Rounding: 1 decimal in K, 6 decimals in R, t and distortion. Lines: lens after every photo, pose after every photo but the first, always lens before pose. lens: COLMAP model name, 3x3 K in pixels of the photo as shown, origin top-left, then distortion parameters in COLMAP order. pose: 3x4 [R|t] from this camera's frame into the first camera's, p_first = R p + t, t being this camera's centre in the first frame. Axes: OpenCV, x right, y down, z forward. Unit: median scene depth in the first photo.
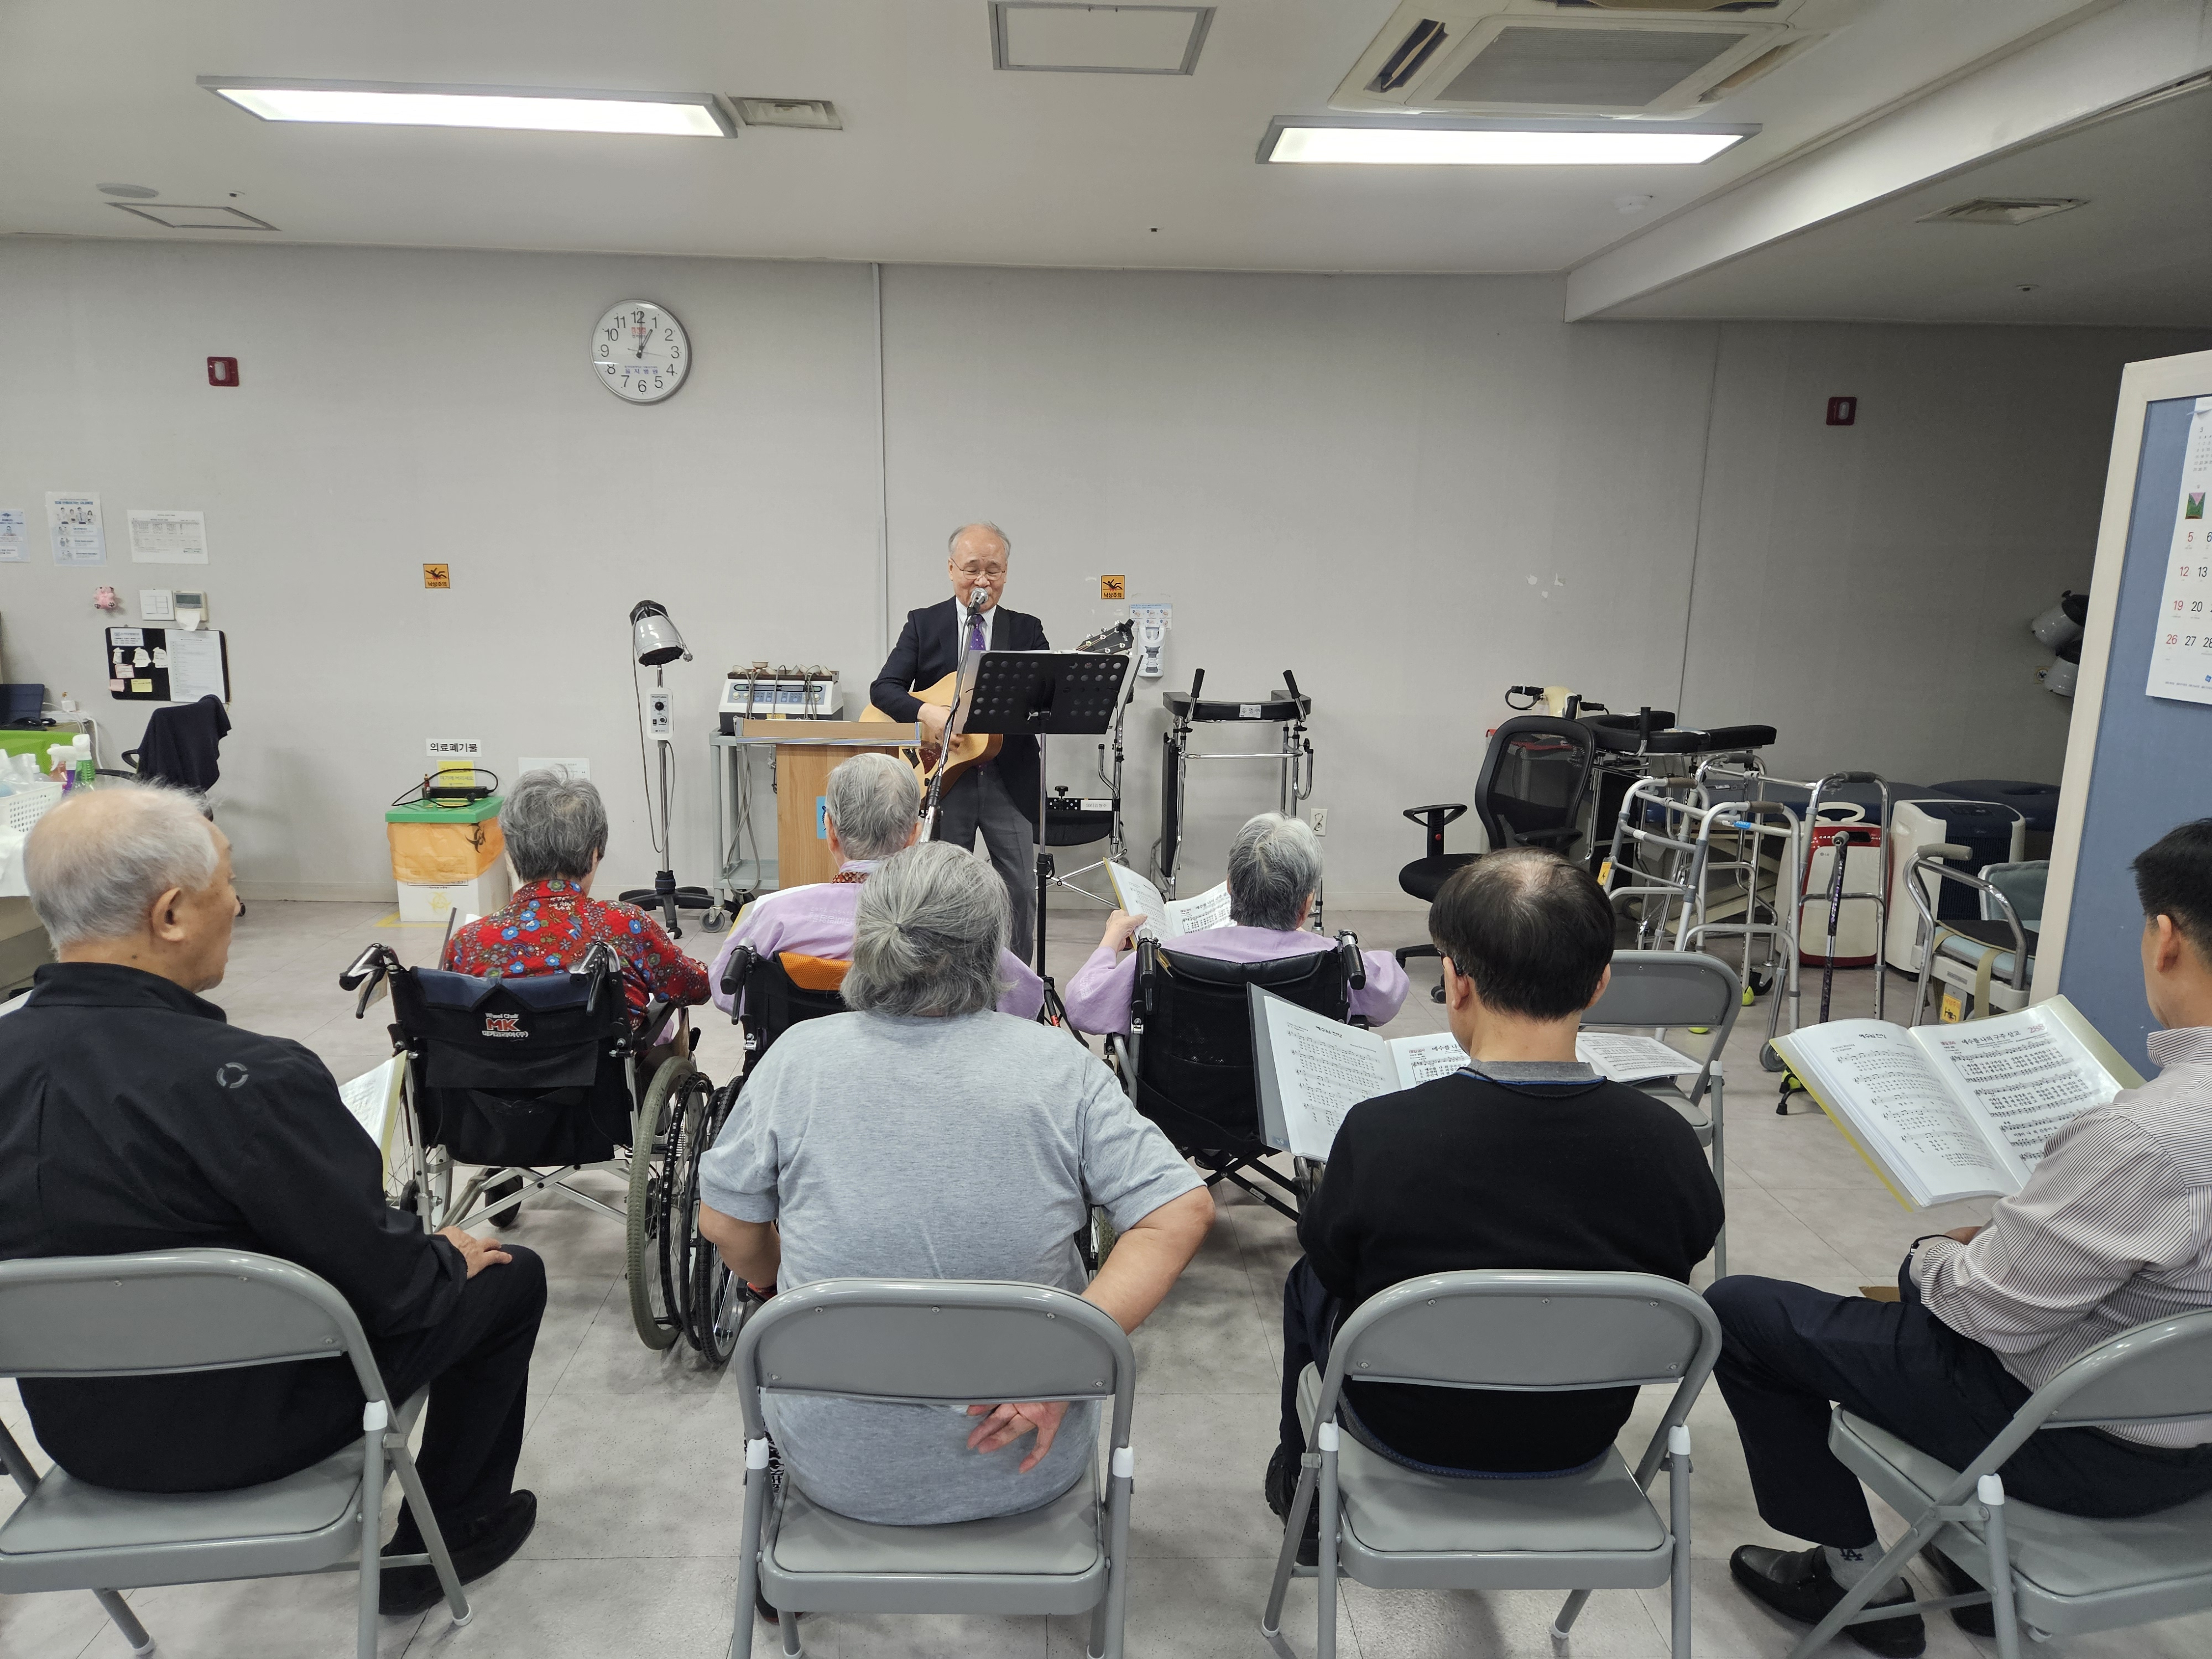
lens RADIAL K [[1521.8, 0, 1081.5], [0, 1521.8, 832.5], [0, 0, 1]] dist [0.094687, -0.095390]
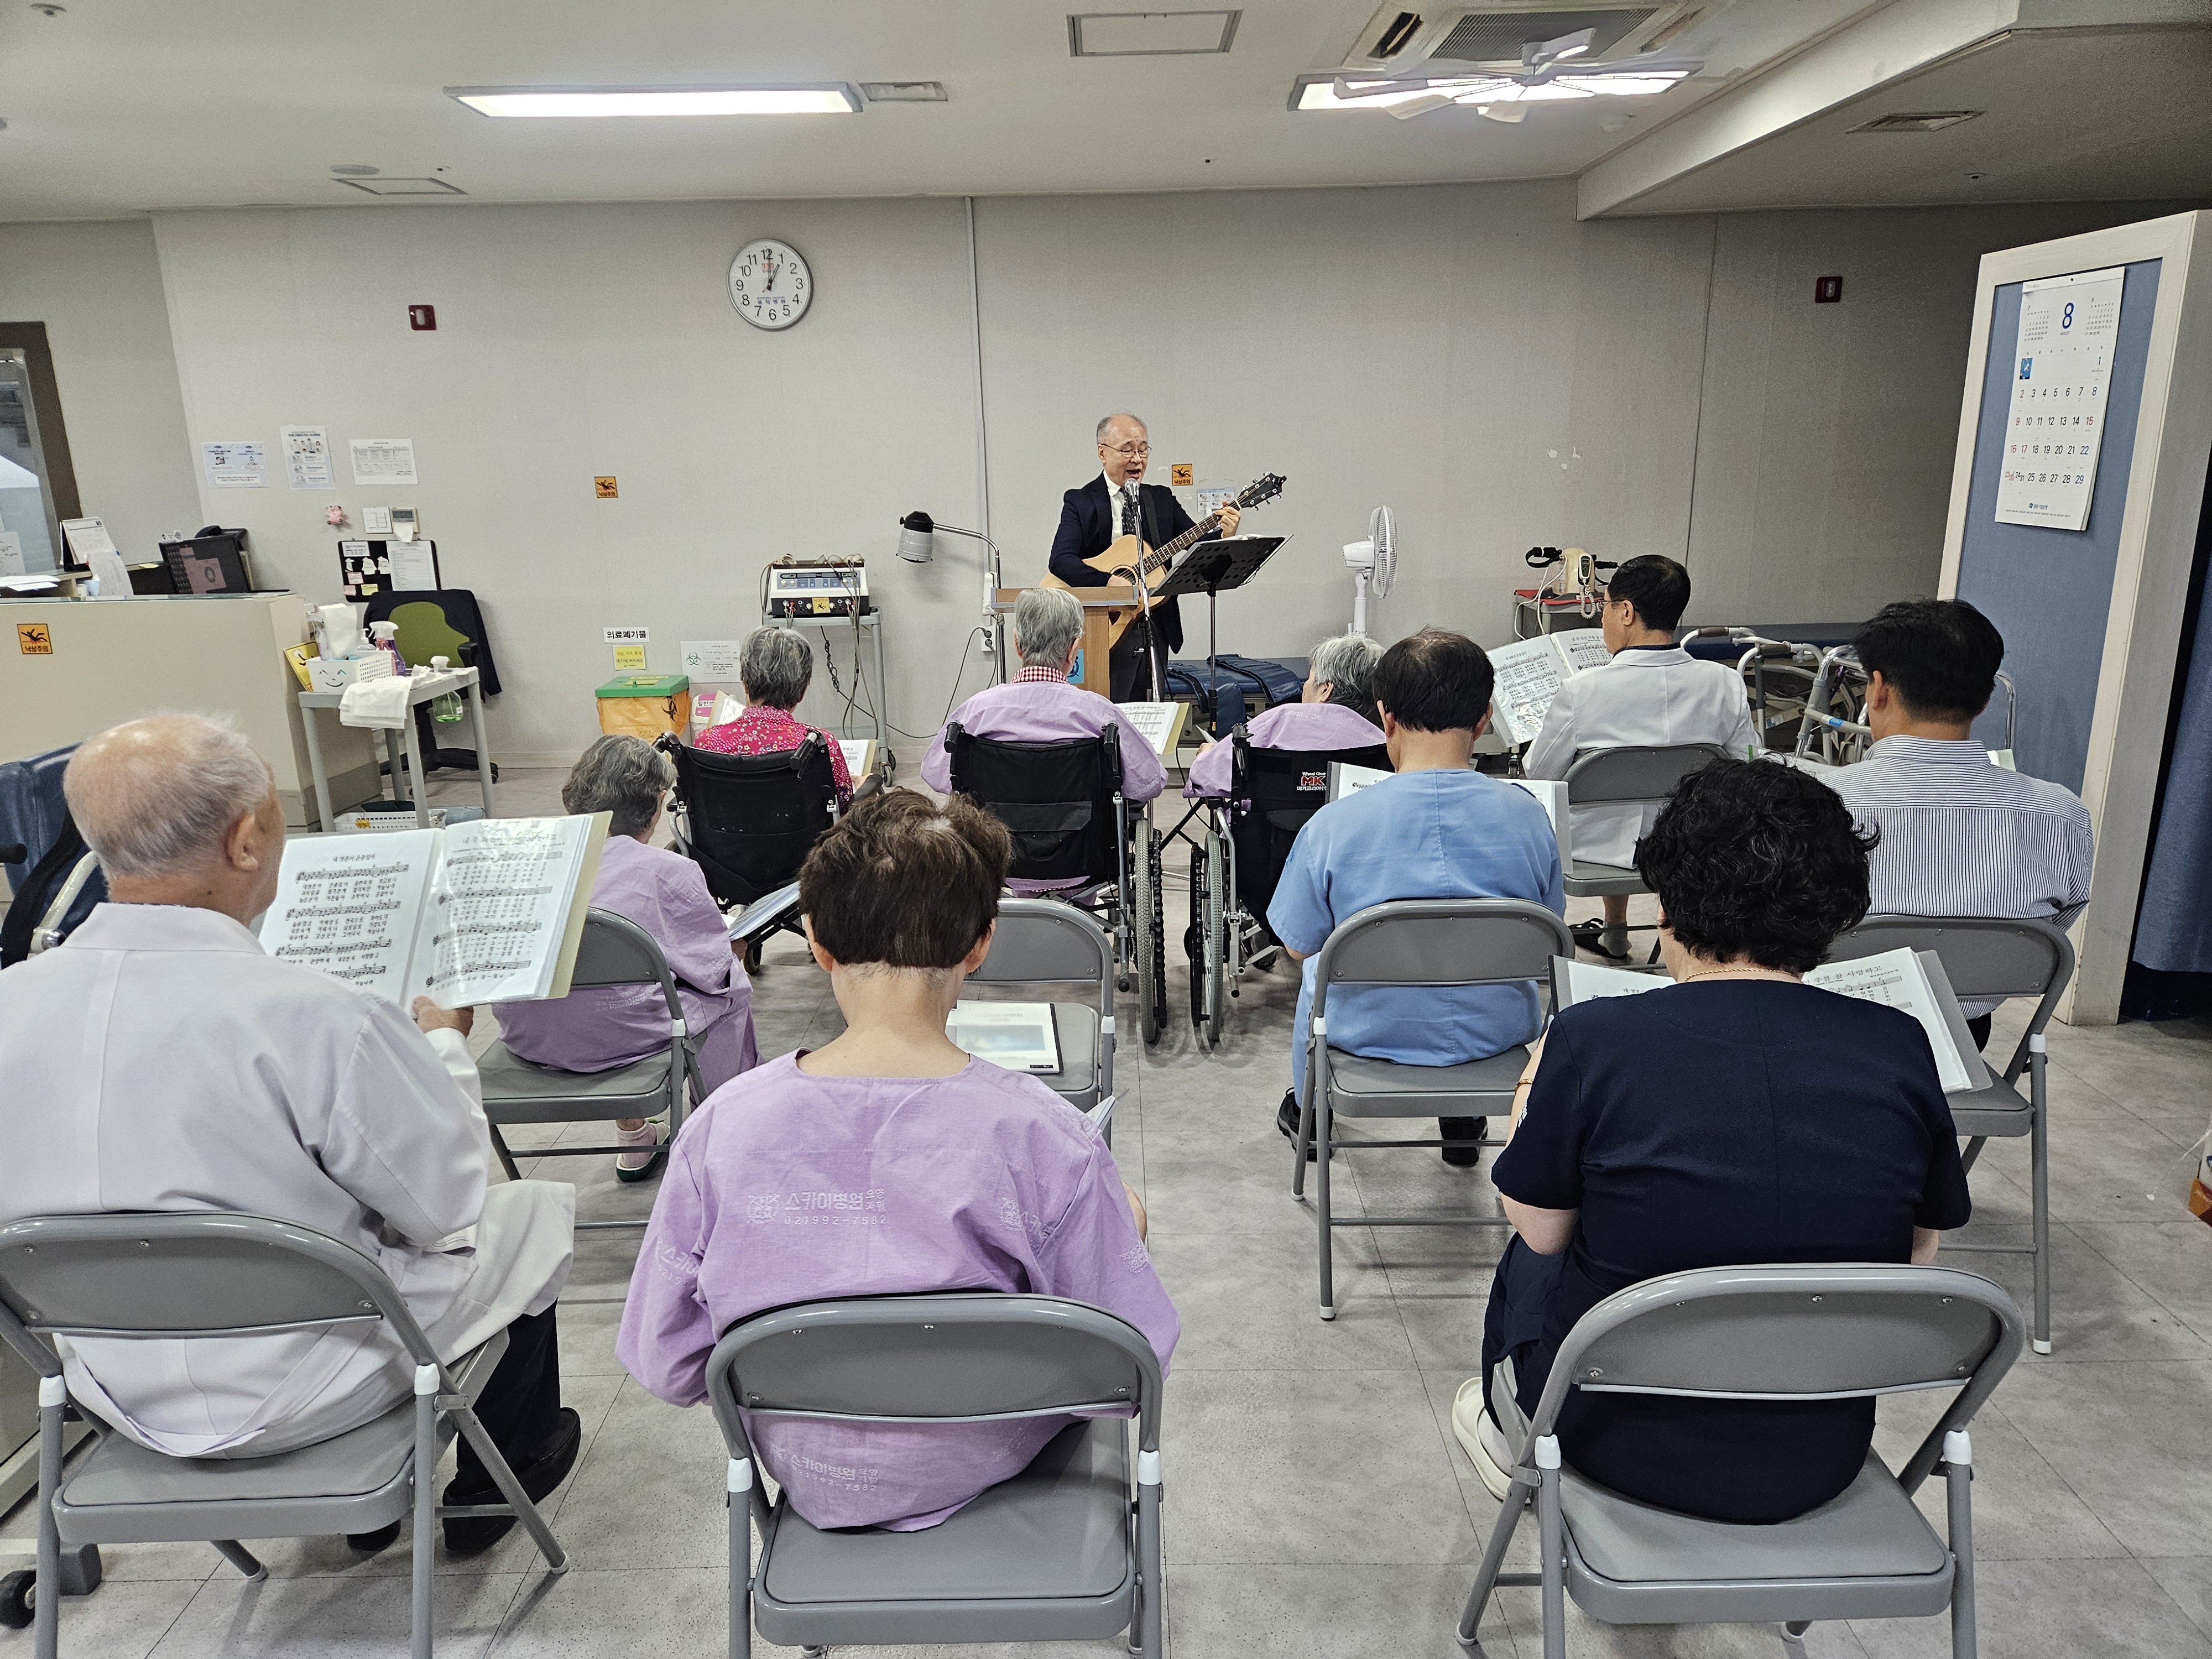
lens RADIAL K [[1526.7, 0, 1099.2], [0, 1526.7, 838.8], [0, 0, 1]] dist [0.077424, -0.066397]
pose [[0.998554, -0.027547, -0.046174, 0.004799], [0.030569, 0.997346, 0.066081, 0.040954], [0.044231, -0.067397, 0.996745, -0.204193]]
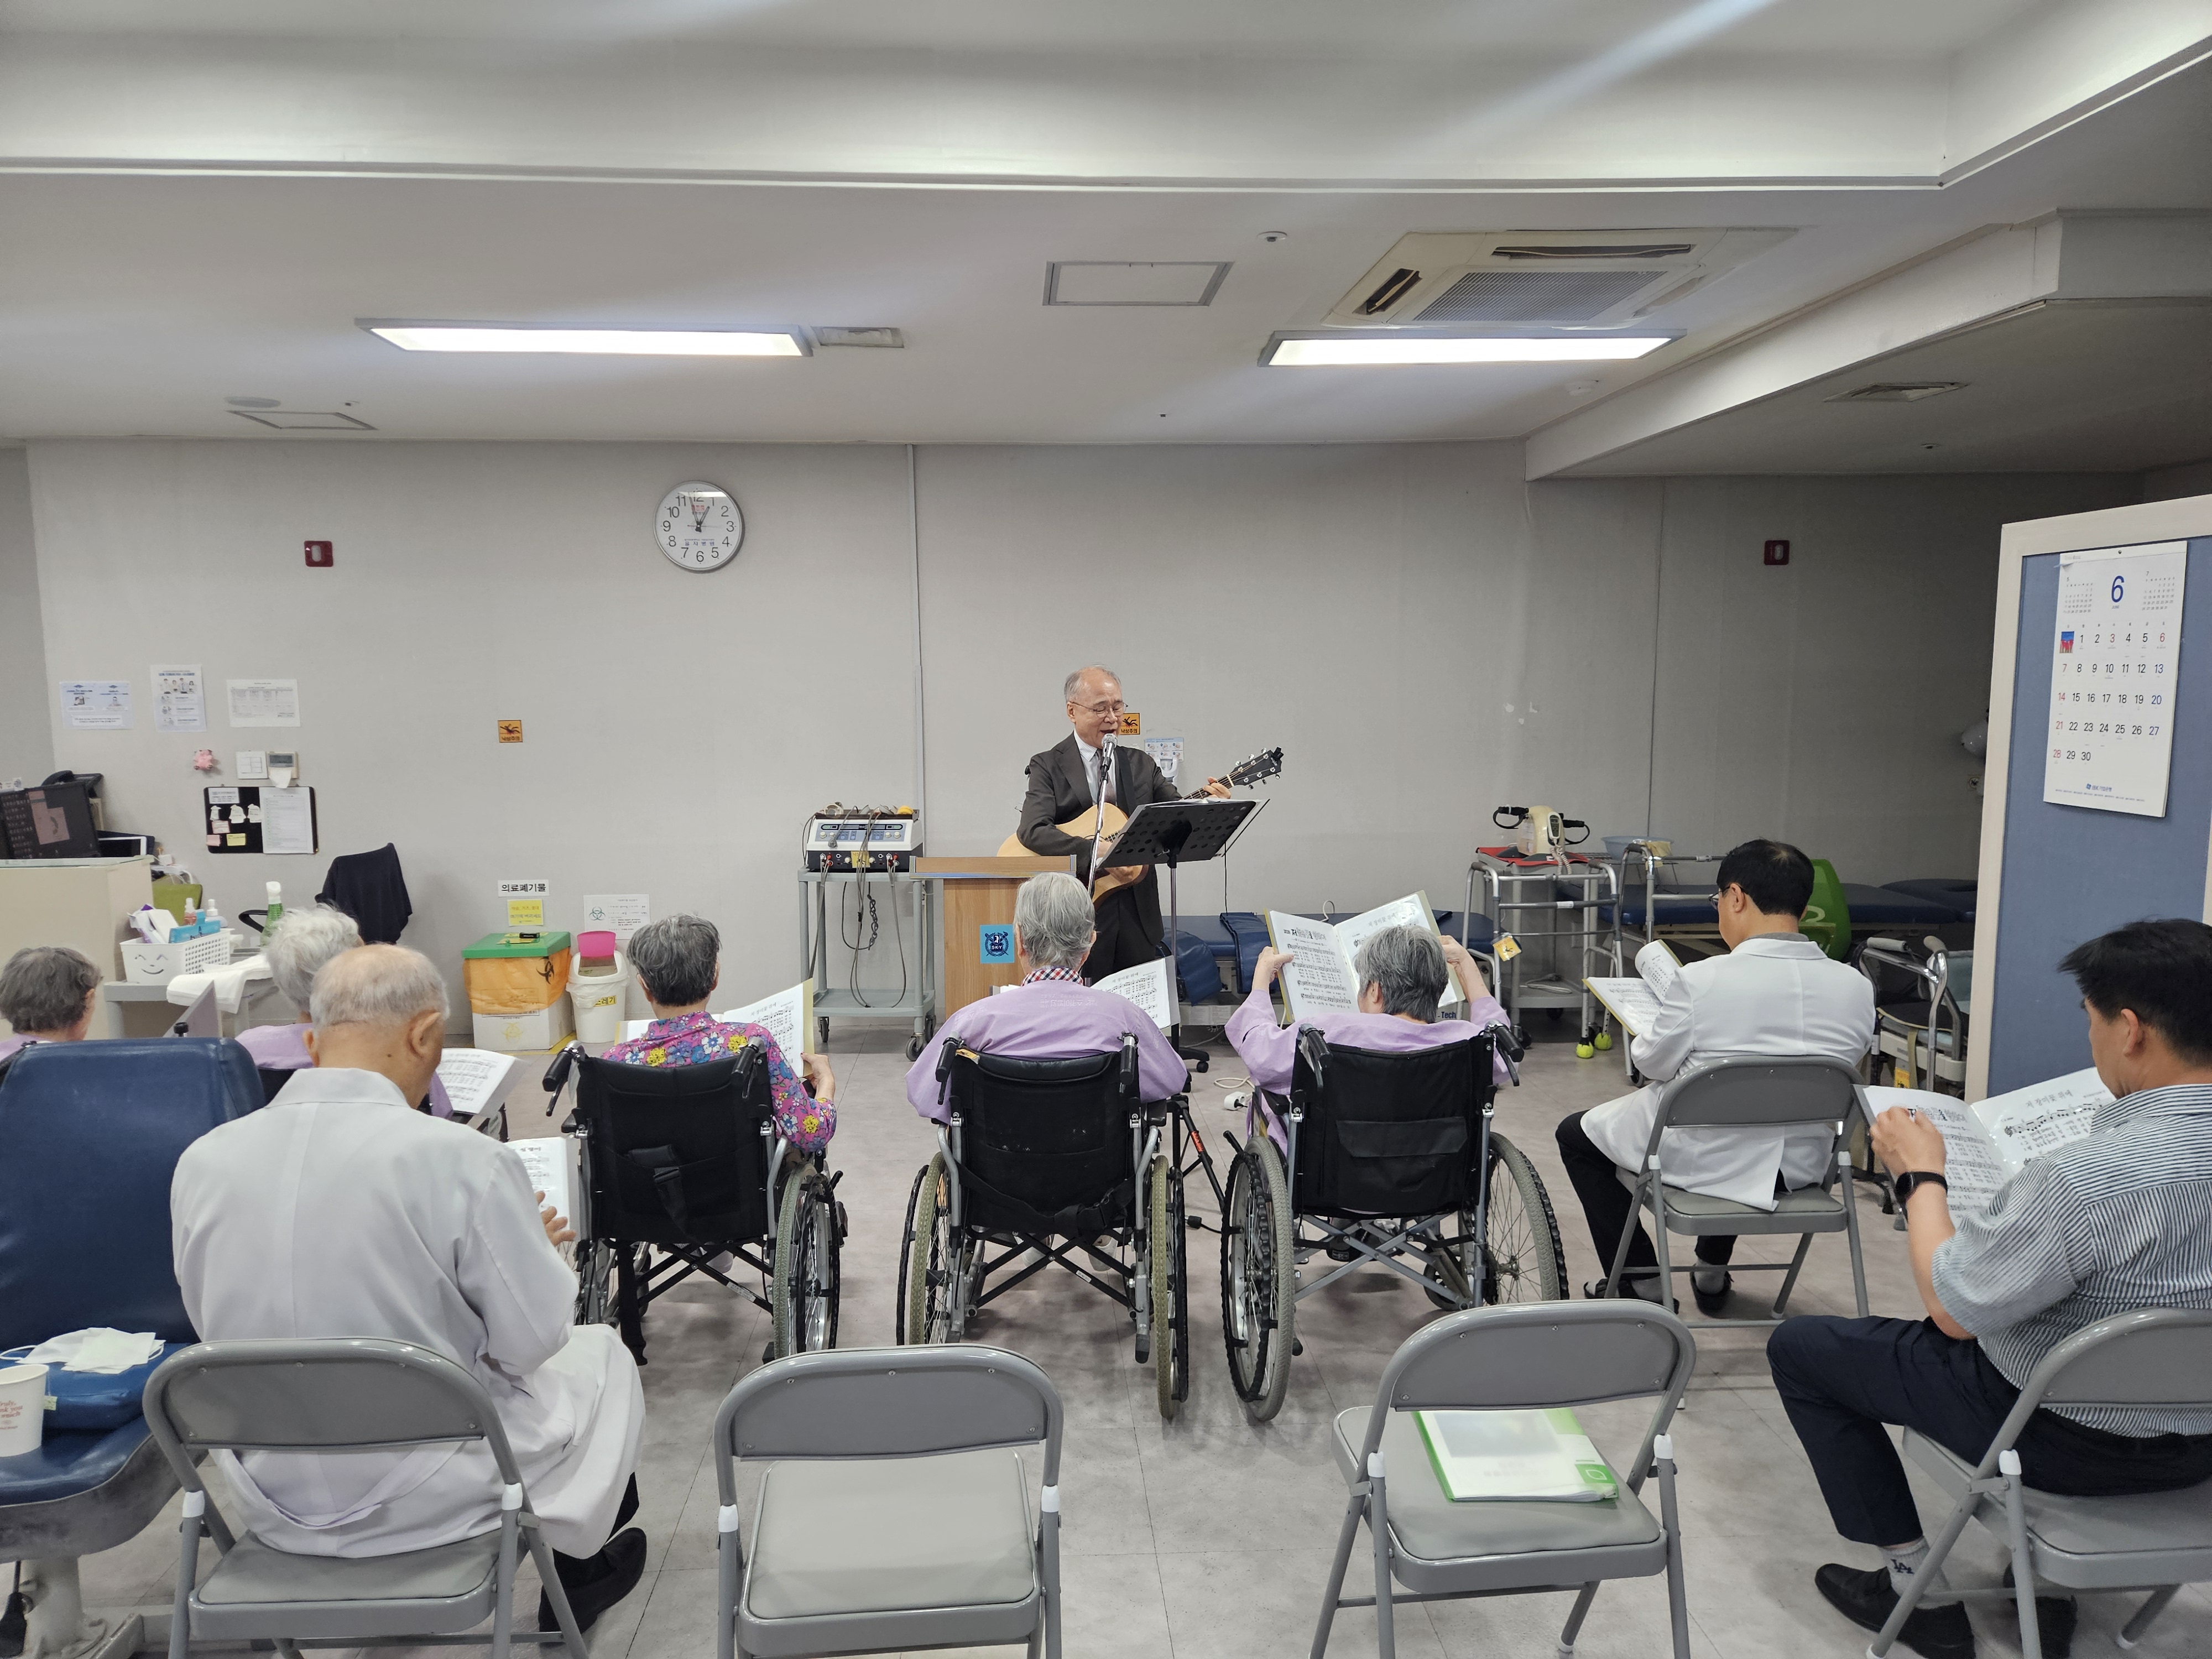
lens RADIAL K [[1524.1, 0, 1090.7], [0, 1524.1, 840.7], [0, 0, 1]] dist [0.084871, -0.082500]
pose [[0.999438, -0.027553, 0.019109, -0.036548], [0.028936, 0.996663, -0.076323, 0.006793], [-0.016943, 0.076833, 0.996900, -0.101573]]
